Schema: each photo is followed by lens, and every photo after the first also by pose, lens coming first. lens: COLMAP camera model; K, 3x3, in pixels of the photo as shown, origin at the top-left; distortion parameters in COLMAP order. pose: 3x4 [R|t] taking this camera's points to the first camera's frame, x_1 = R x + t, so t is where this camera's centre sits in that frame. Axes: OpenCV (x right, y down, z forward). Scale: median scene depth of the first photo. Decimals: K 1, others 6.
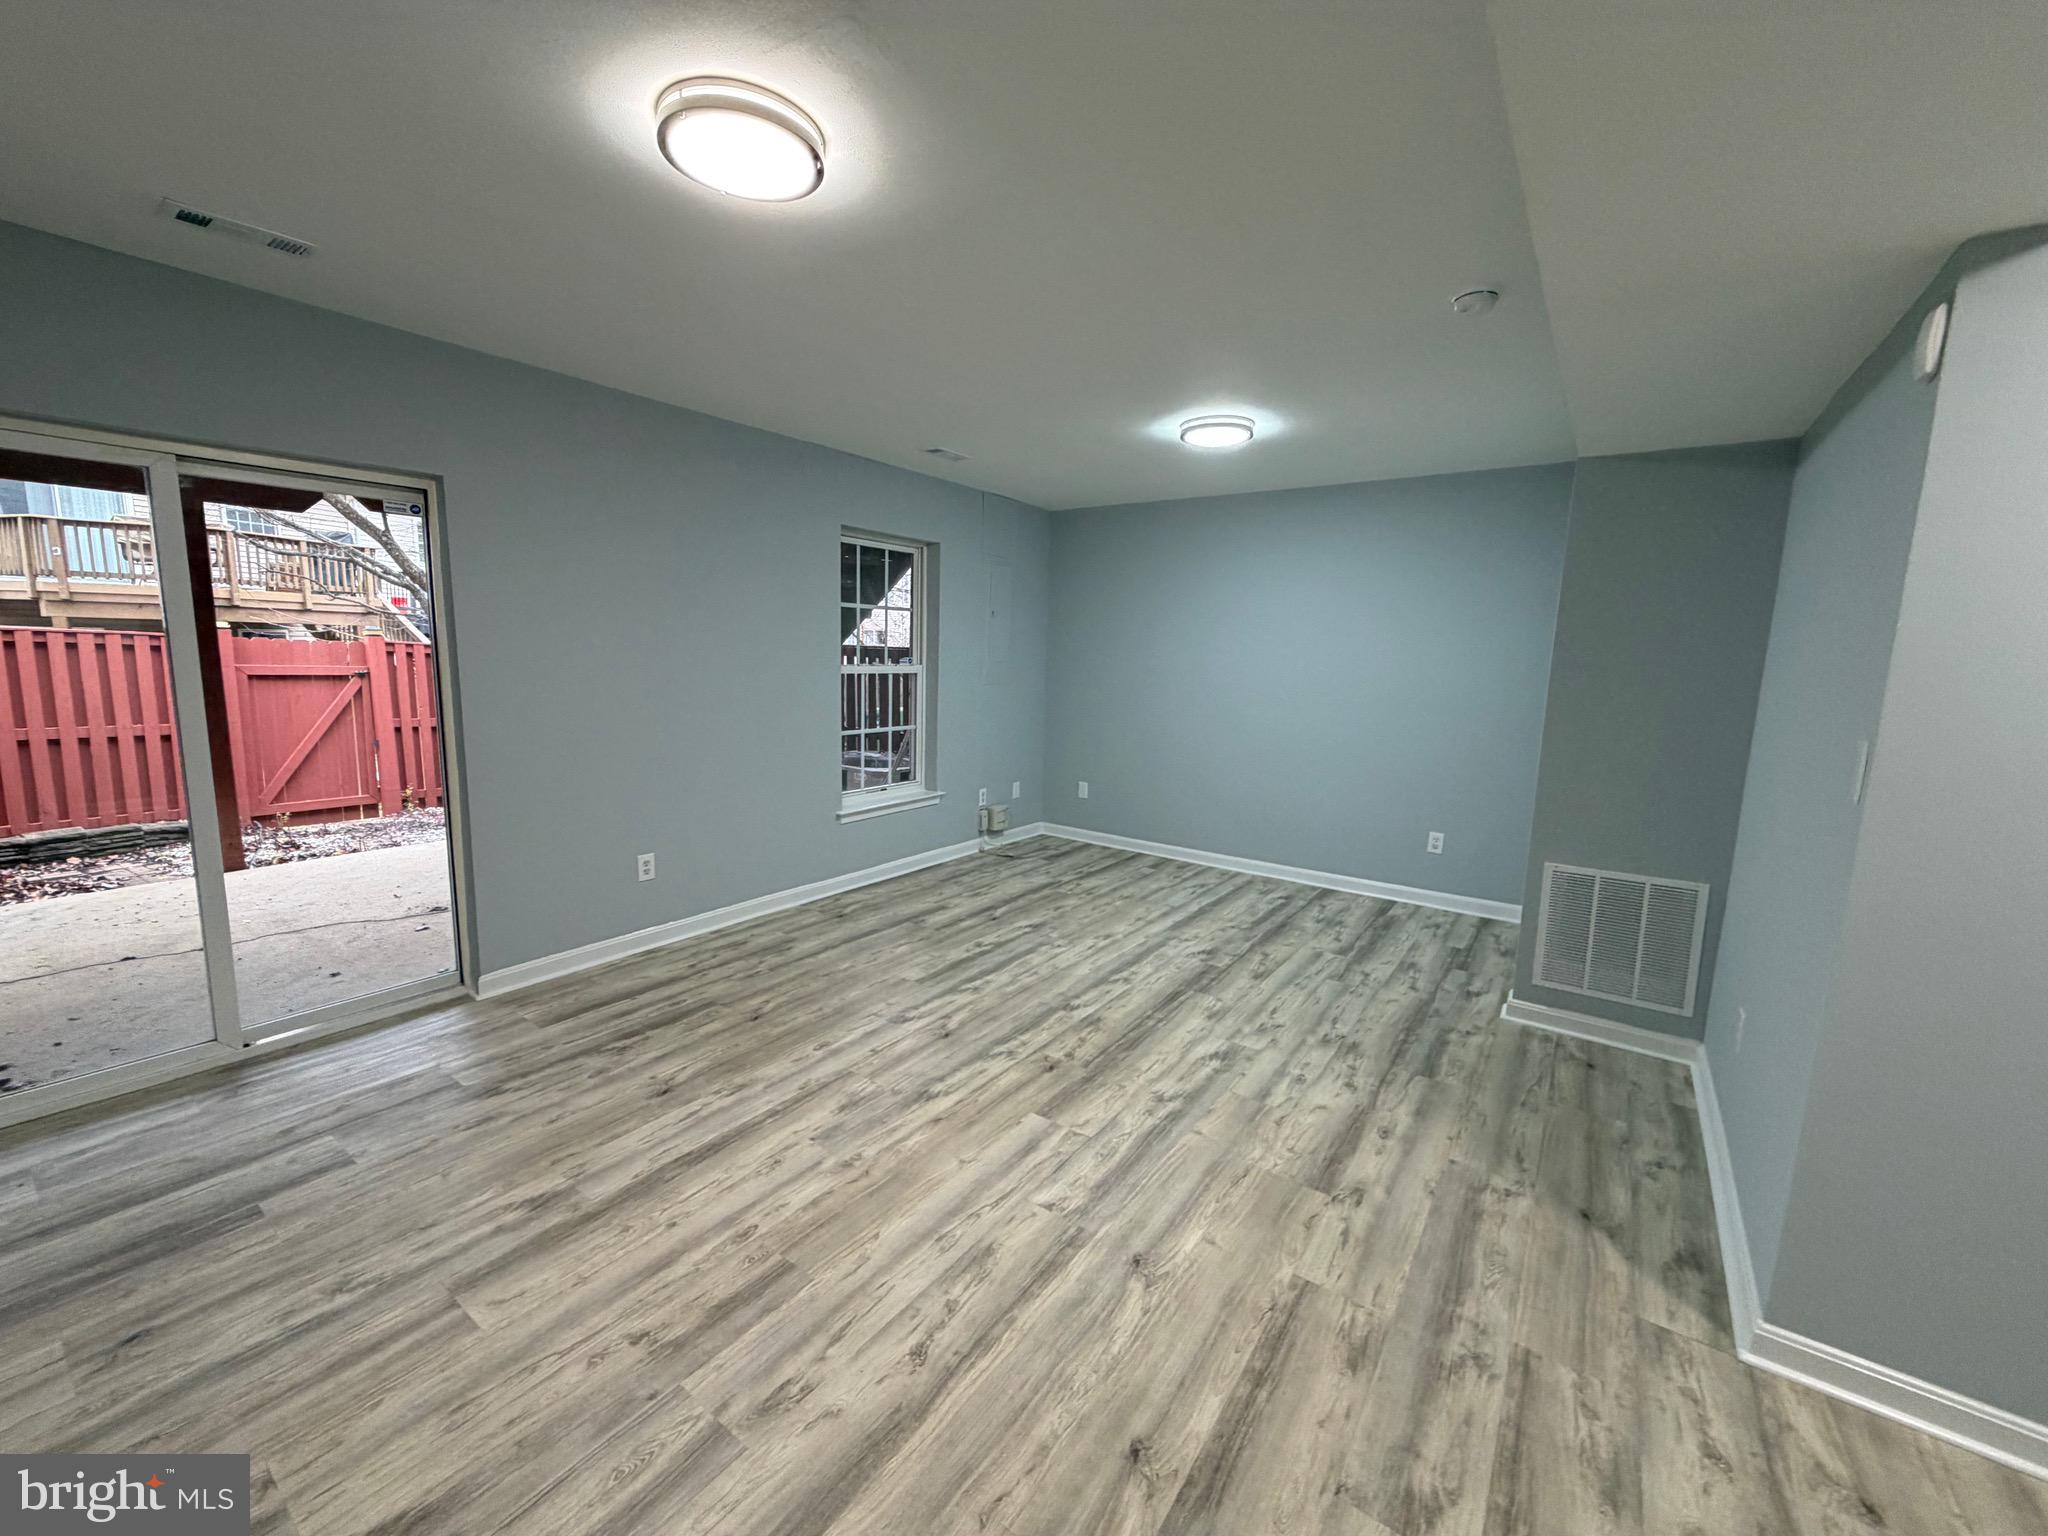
lens RADIAL K [[814.2, 0, 1016.8], [0, 814.2, 761.4], [0, 0, 1]] dist [0.000969, 0.000161]
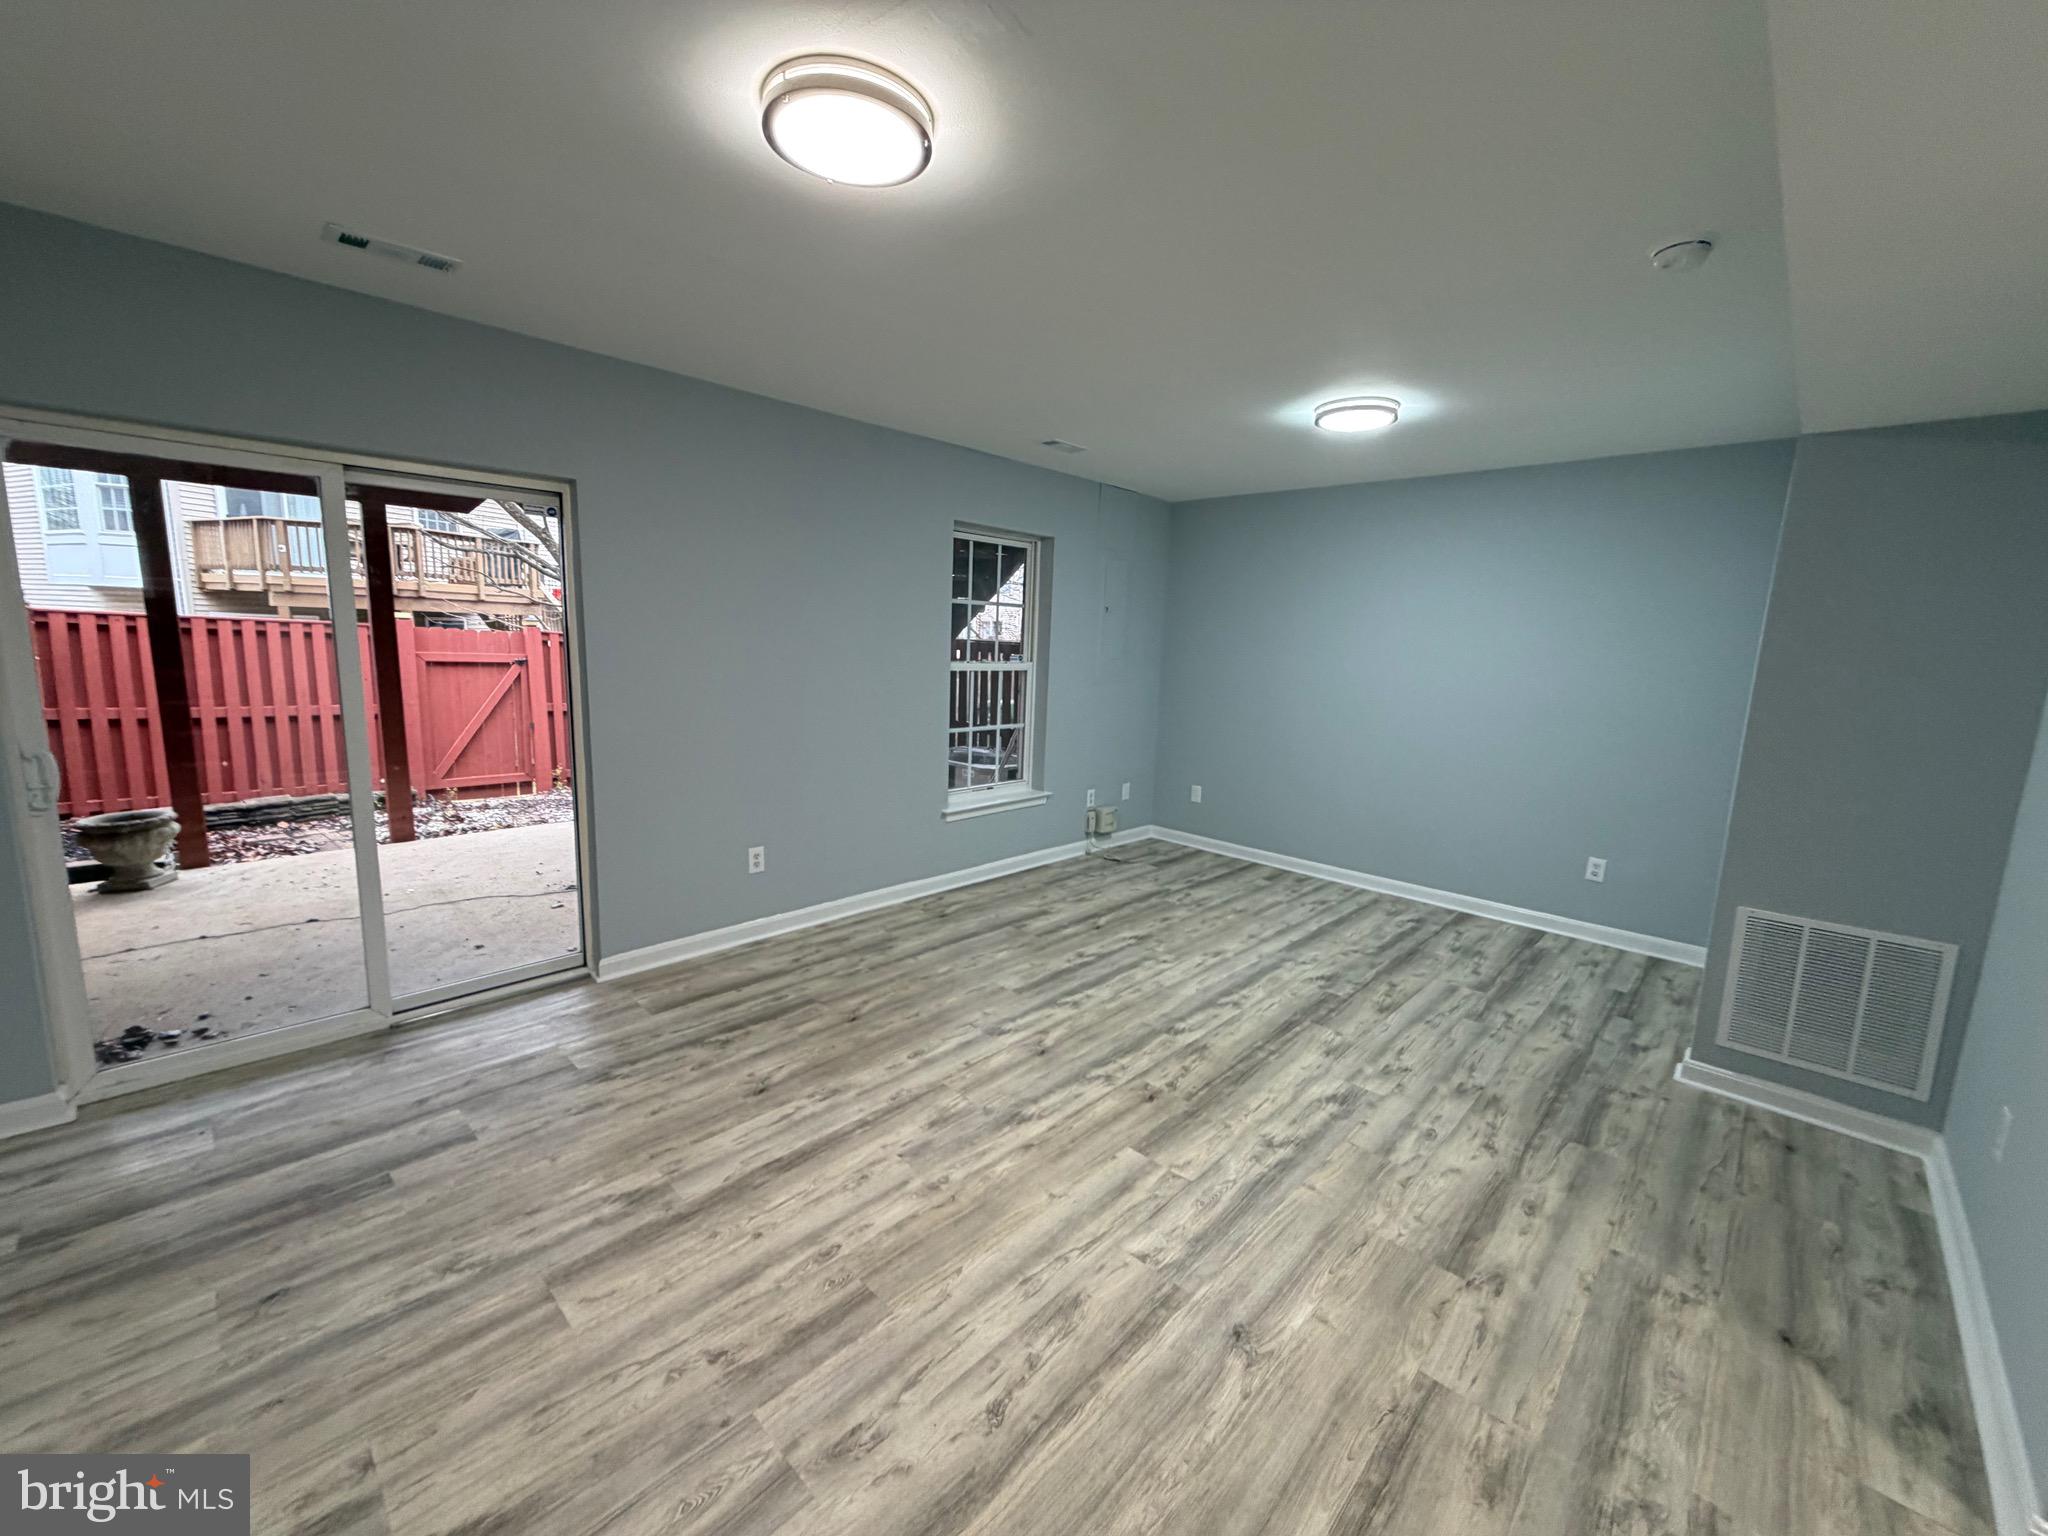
lens RADIAL K [[814.2, 0, 1017.8], [0, 814.2, 762.2], [0, 0, 1]] dist [0.000969, 0.000161]
pose [[0.990242, 0.029908, -0.136110, 0.005699], [-0.028220, 0.999499, 0.014309, -0.020581], [0.136469, -0.010329, 0.990590, 0.044890]]
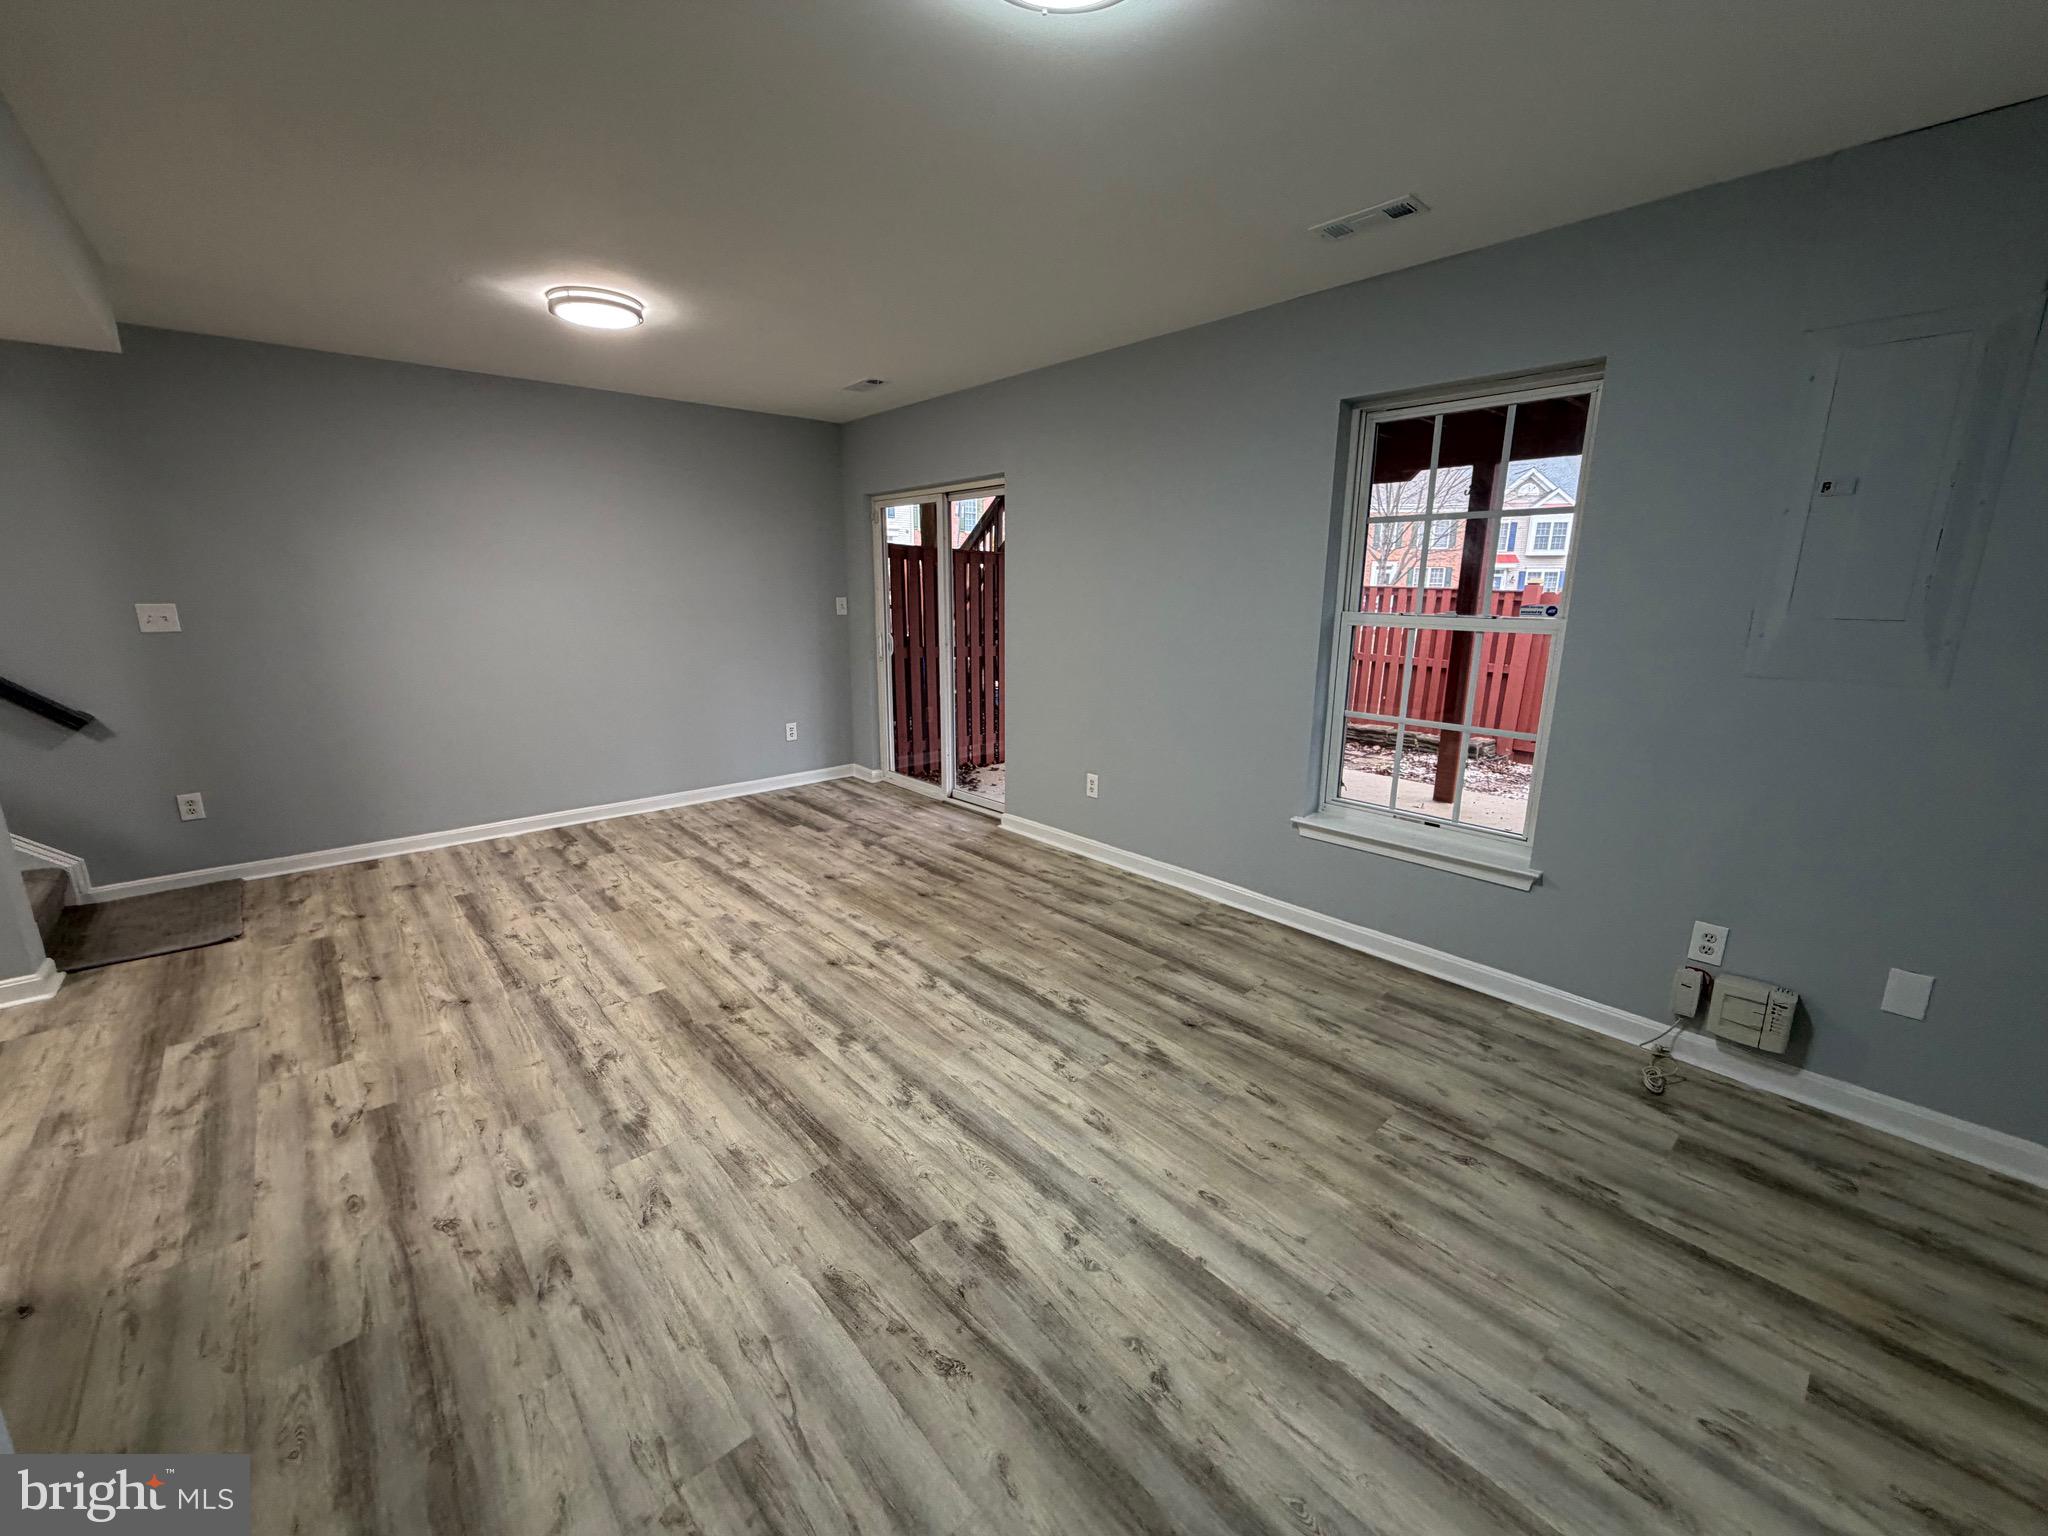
lens RADIAL K [[814.2, 0, 1017.7], [0, 814.2, 762.3], [0, 0, 1]] dist [0.000969, 0.000161]
pose [[-0.214106, 0.184948, -0.959142, 0.814151], [-0.143537, 0.965296, 0.218176, -0.167784], [0.966207, 0.184385, -0.180129, 1.388541]]
